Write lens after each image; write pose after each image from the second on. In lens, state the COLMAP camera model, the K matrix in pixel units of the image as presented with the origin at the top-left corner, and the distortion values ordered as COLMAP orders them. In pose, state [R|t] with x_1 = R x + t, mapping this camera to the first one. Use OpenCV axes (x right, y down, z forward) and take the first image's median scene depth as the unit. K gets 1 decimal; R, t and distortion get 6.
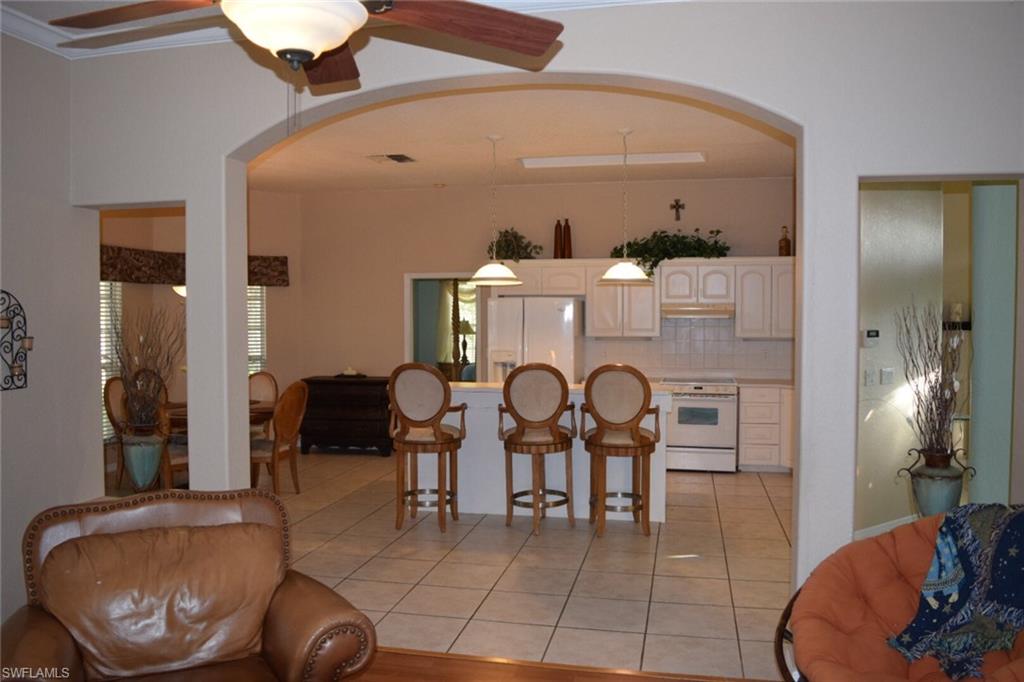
lens RADIAL K [[798.3, 0, 509.8], [0, 798.3, 336.6], [0, 0, 1]] dist [-0.097884, 0.020240]
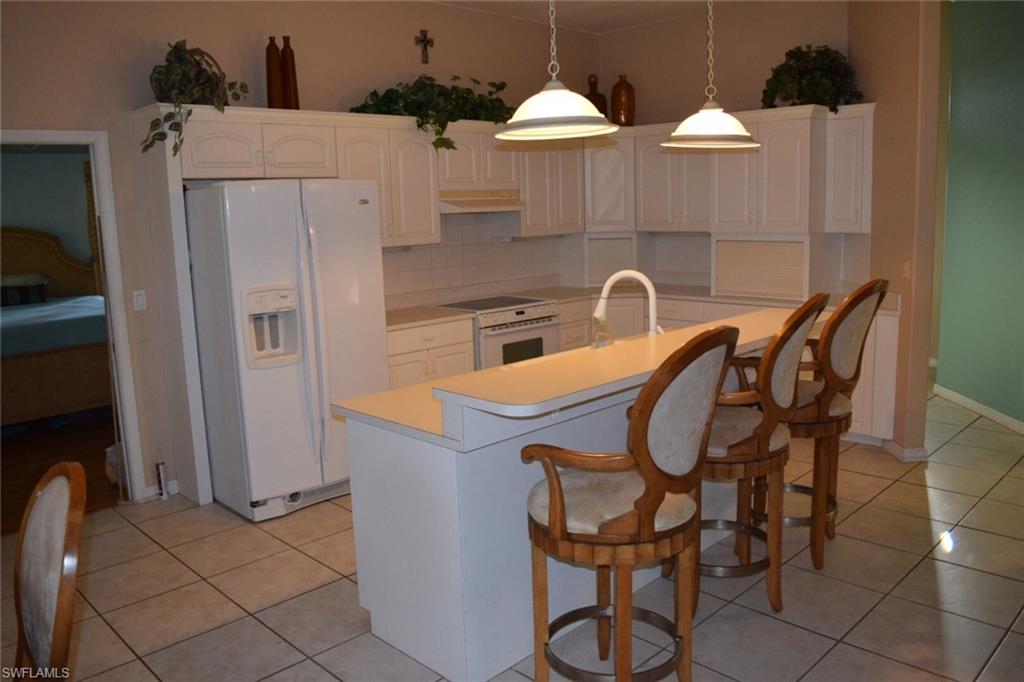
lens RADIAL K [[798.3, 0, 509.8], [0, 798.3, 336.6], [0, 0, 1]] dist [-0.097884, 0.020240]
pose [[0.551742, -0.149900, 0.820433, -0.314379], [0.059958, 0.988299, 0.140249, -0.011524], [-0.831857, -0.028190, 0.554274, 0.578856]]
